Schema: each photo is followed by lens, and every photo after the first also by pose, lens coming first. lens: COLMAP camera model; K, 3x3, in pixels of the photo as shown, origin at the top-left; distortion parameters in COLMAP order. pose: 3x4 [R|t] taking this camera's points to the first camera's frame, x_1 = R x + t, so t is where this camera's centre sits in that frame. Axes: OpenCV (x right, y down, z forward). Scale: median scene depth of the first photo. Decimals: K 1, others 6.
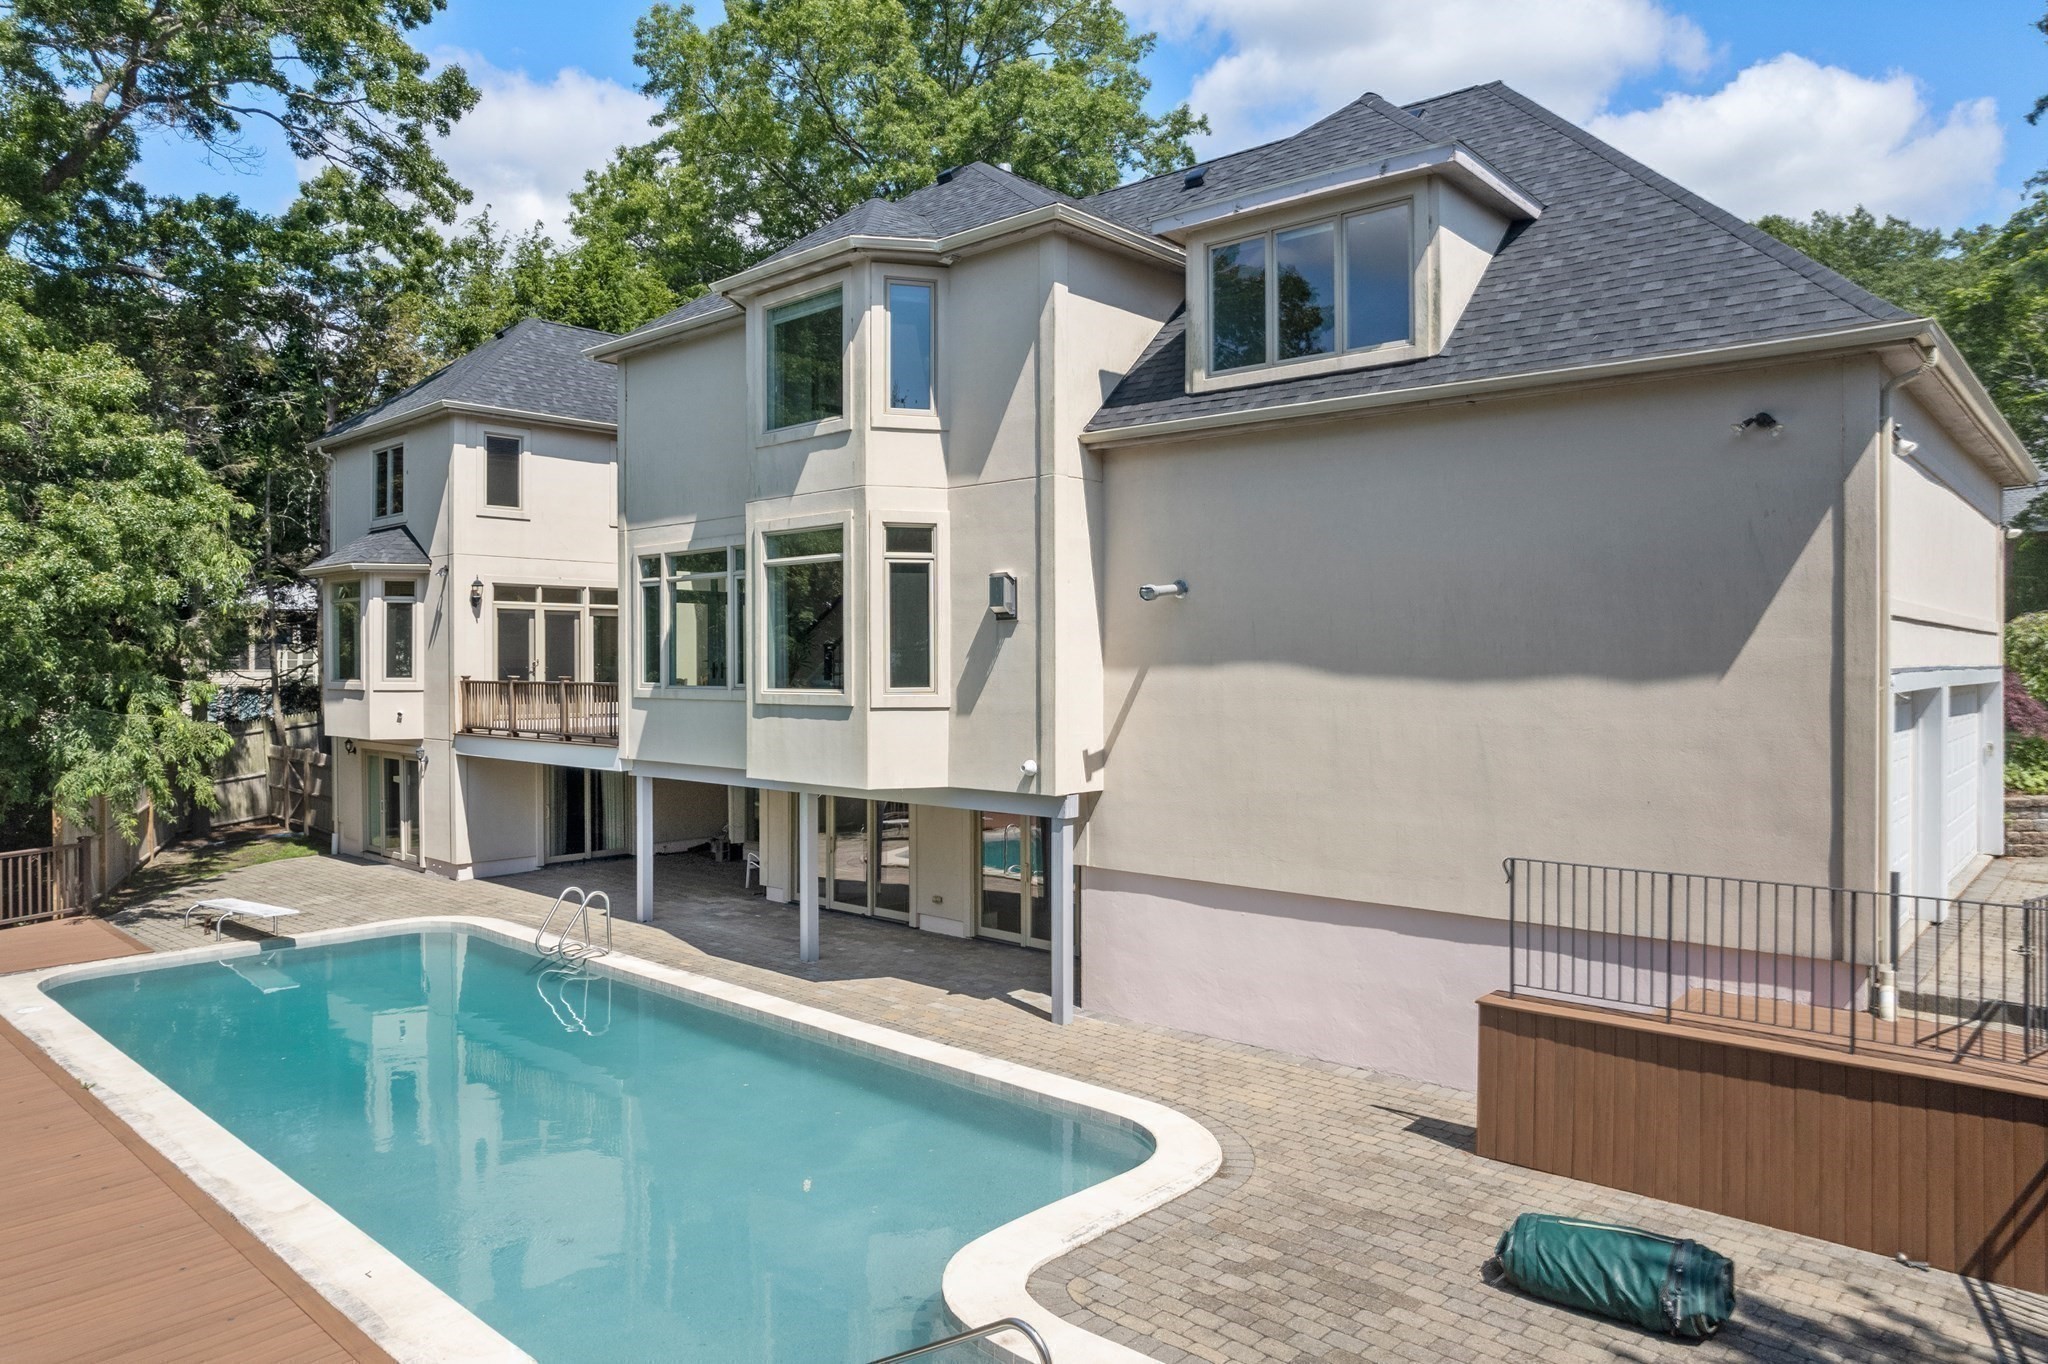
lens RADIAL K [[1334.3, 0, 1042.1], [0, 1334.3, 670.8], [0, 0, 1]] dist [-0.046860, -0.000906]
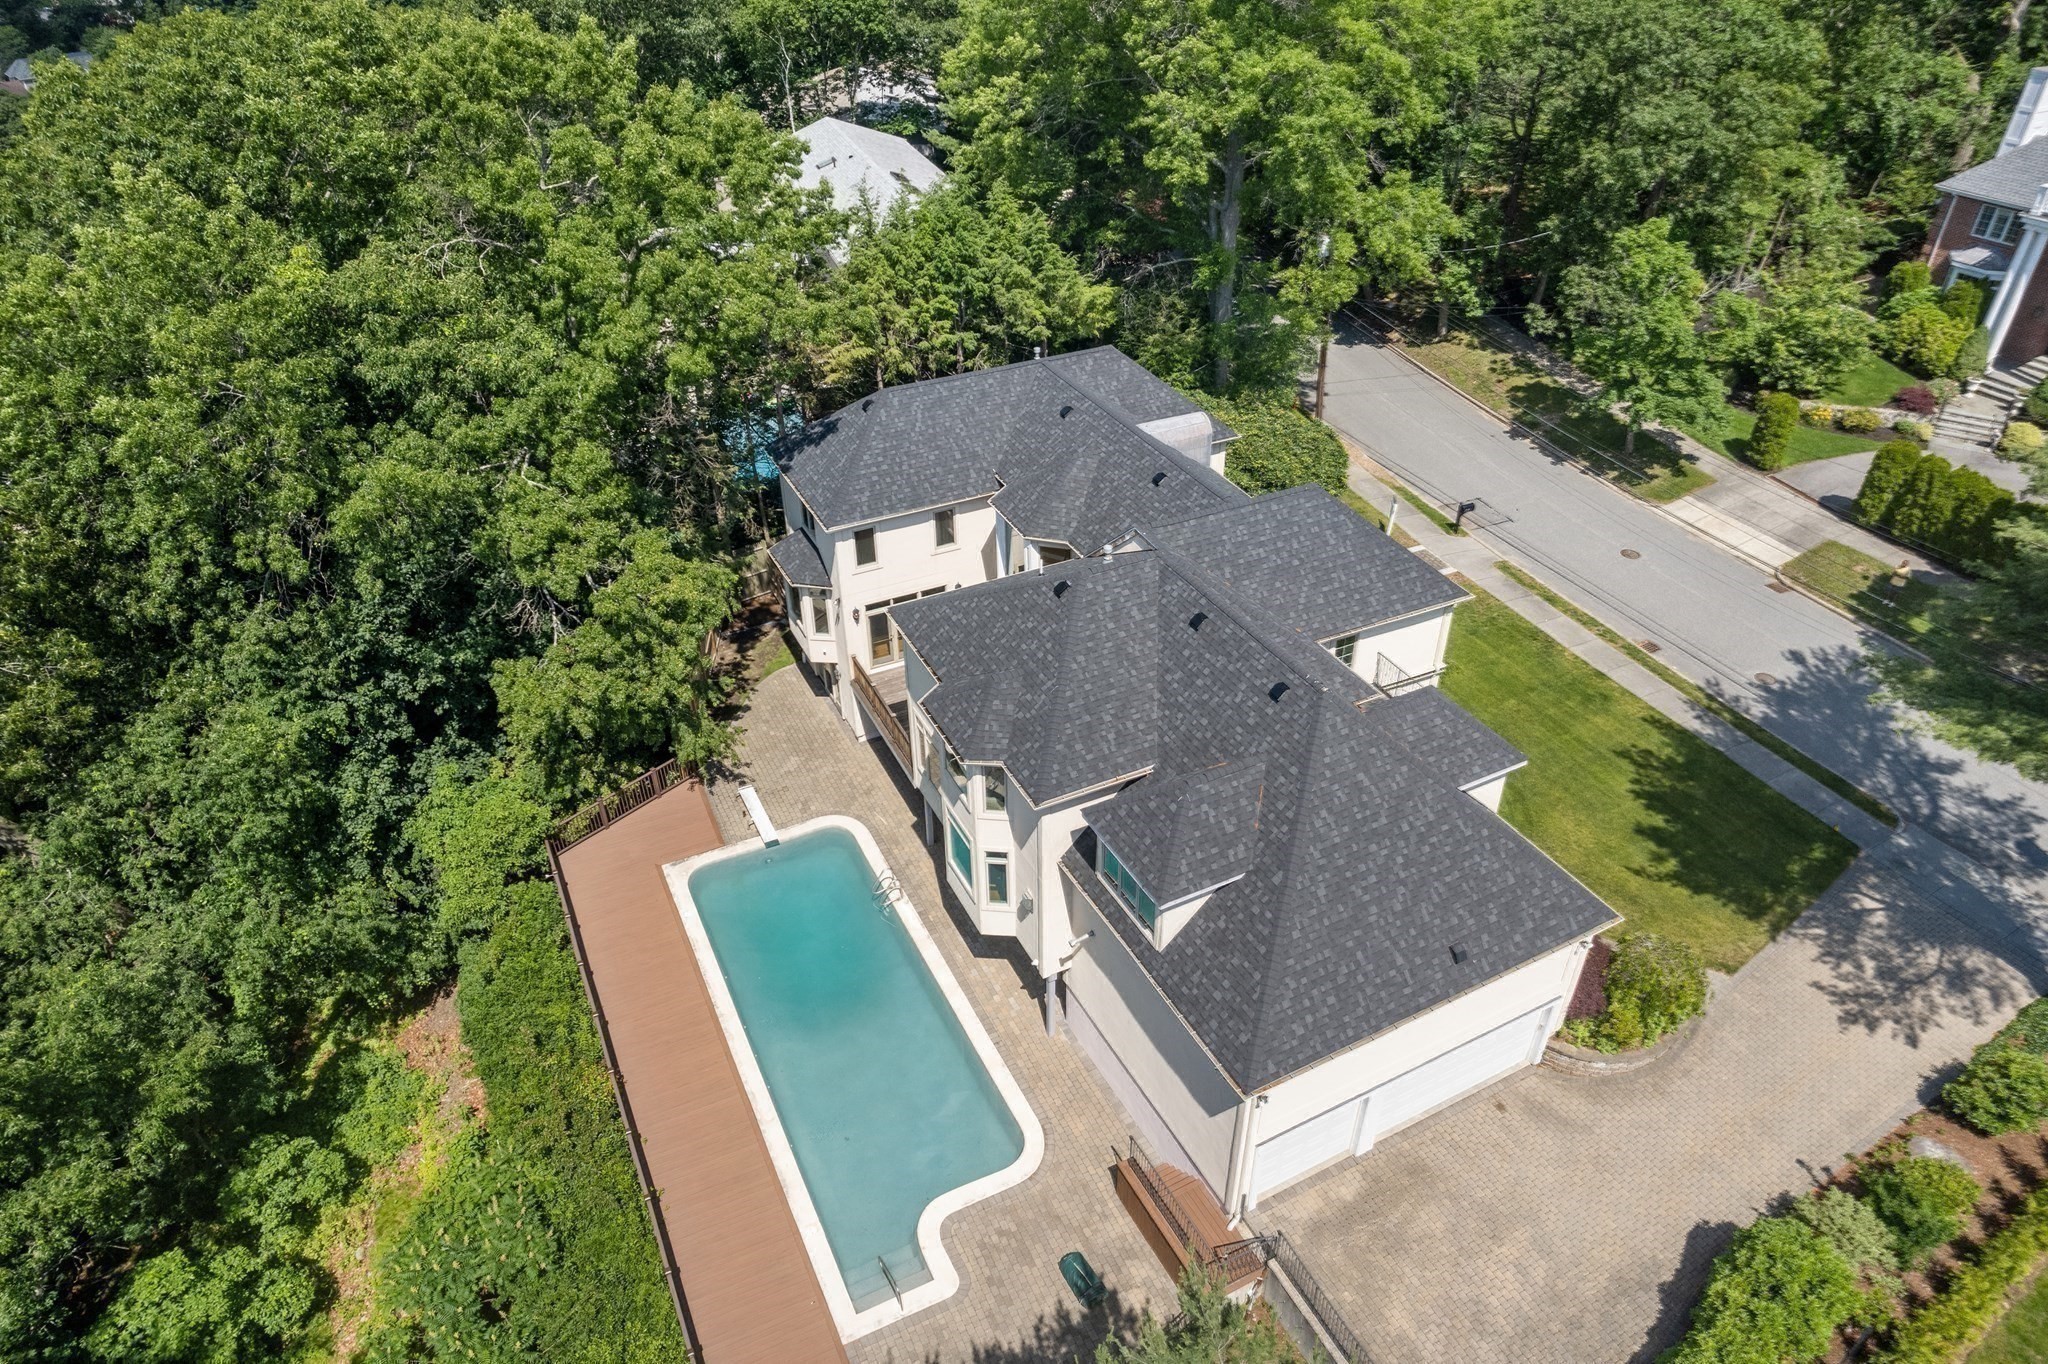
lens RADIAL K [[1296.1, 0, 1061.4], [0, 1296.1, 719.1], [0, 0, 1]] dist [-0.029368, 0.000270]
pose [[0.934801, 0.214567, -0.283032, 0.569160], [-0.005258, 0.805163, 0.593030, -1.576910], [0.355132, -0.552877, 0.753796, -0.469245]]
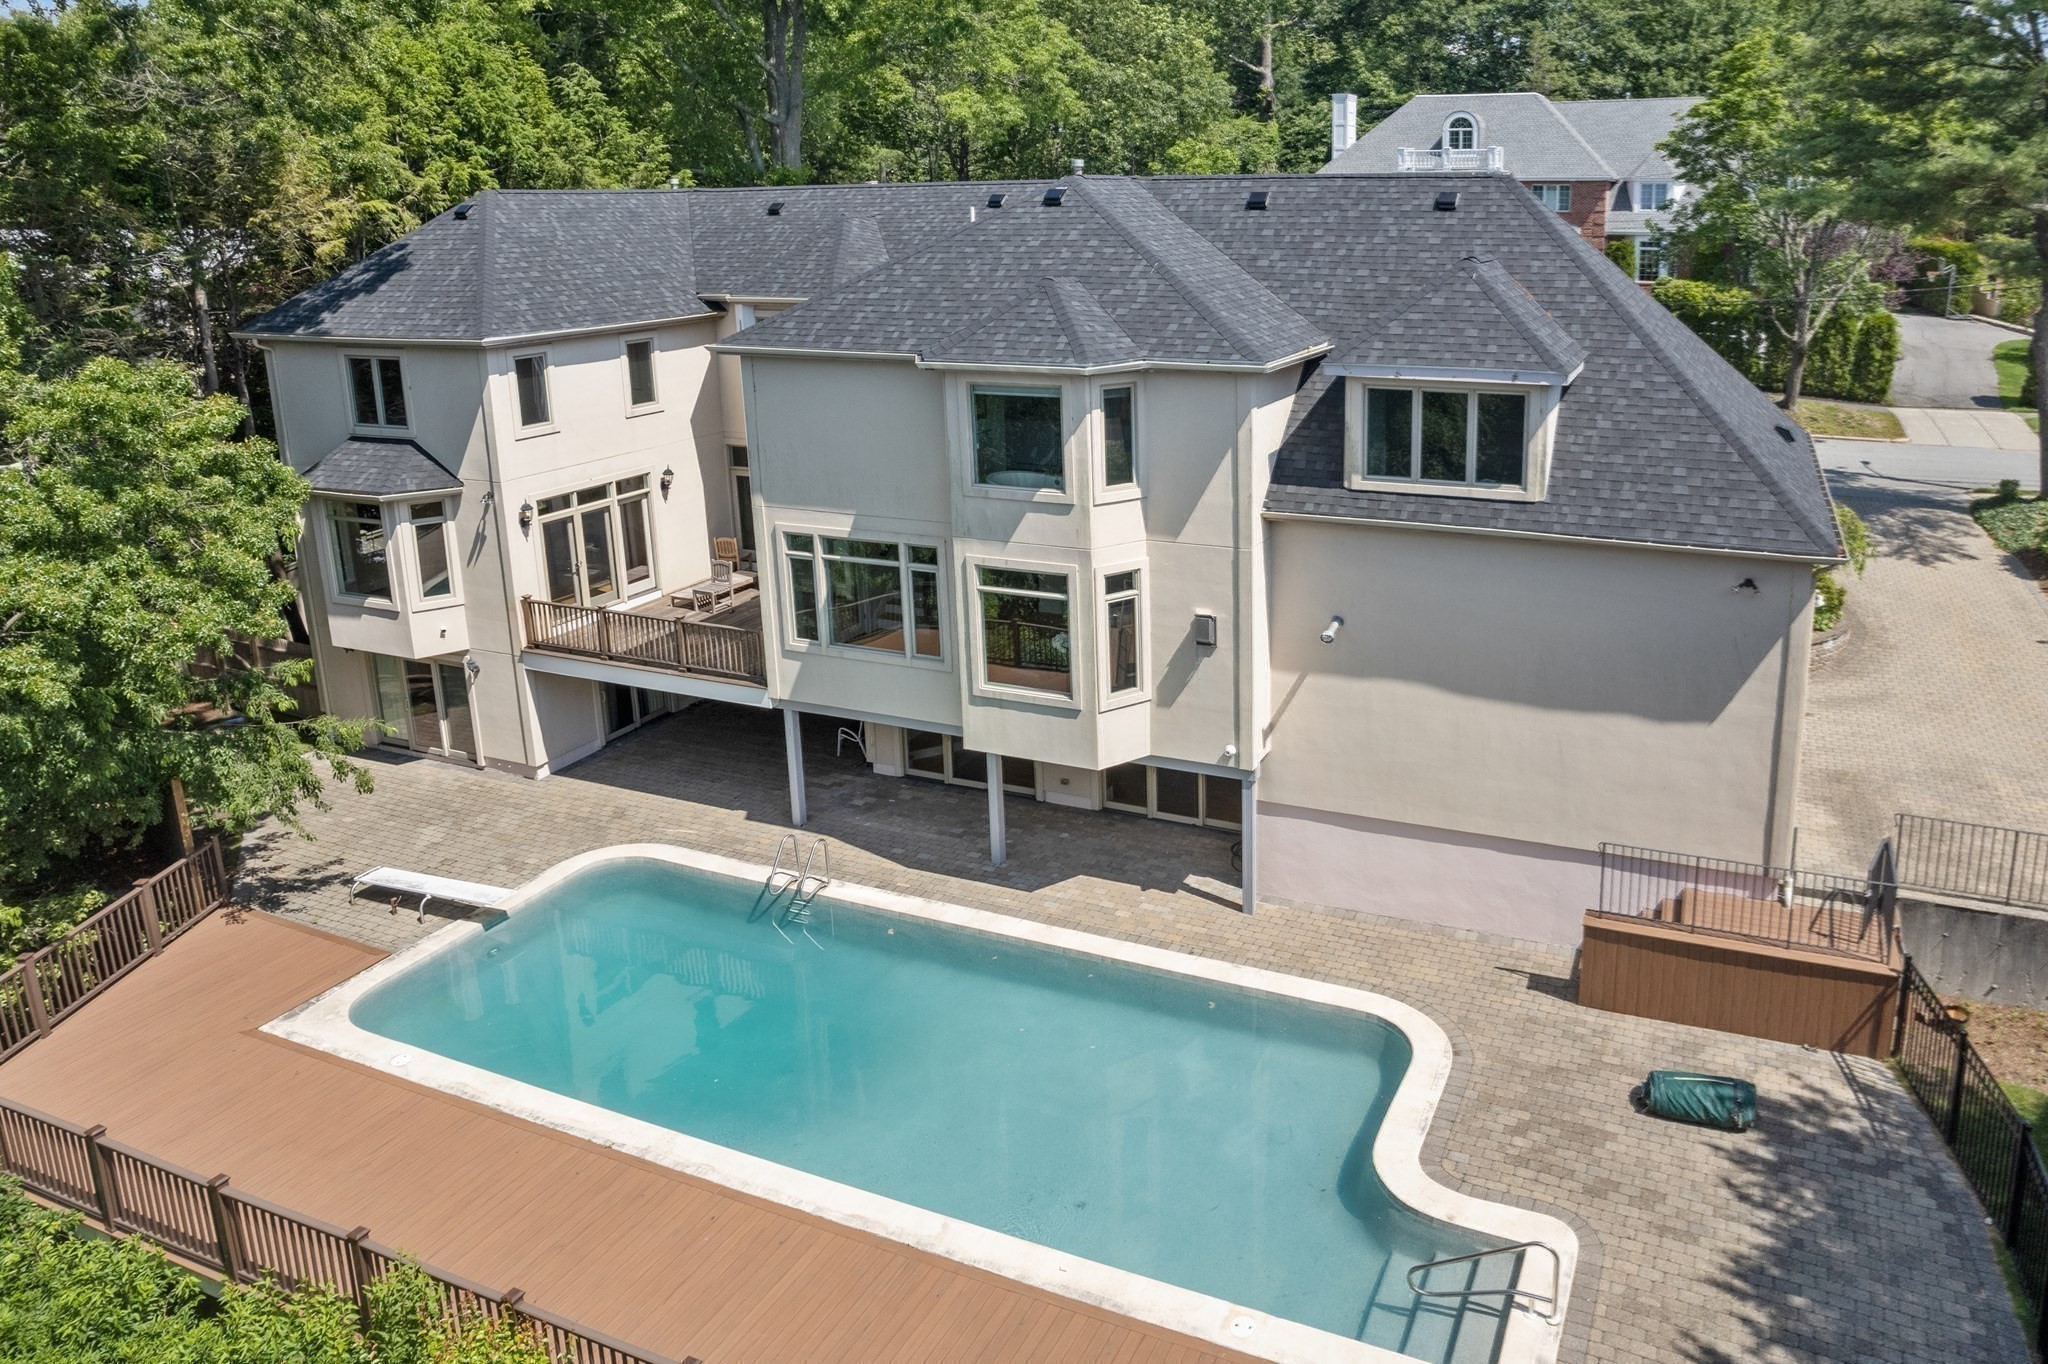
lens RADIAL K [[1349.3, 0, 1219.8], [0, 1349.3, 511.6], [0, 0, 1]] dist [-0.027446, -0.002296]
pose [[0.935961, -0.087249, 0.341123, -0.449178], [0.013305, 0.976885, 0.213352, -0.443263], [-0.351852, -0.195150, 0.915487, -0.215852]]
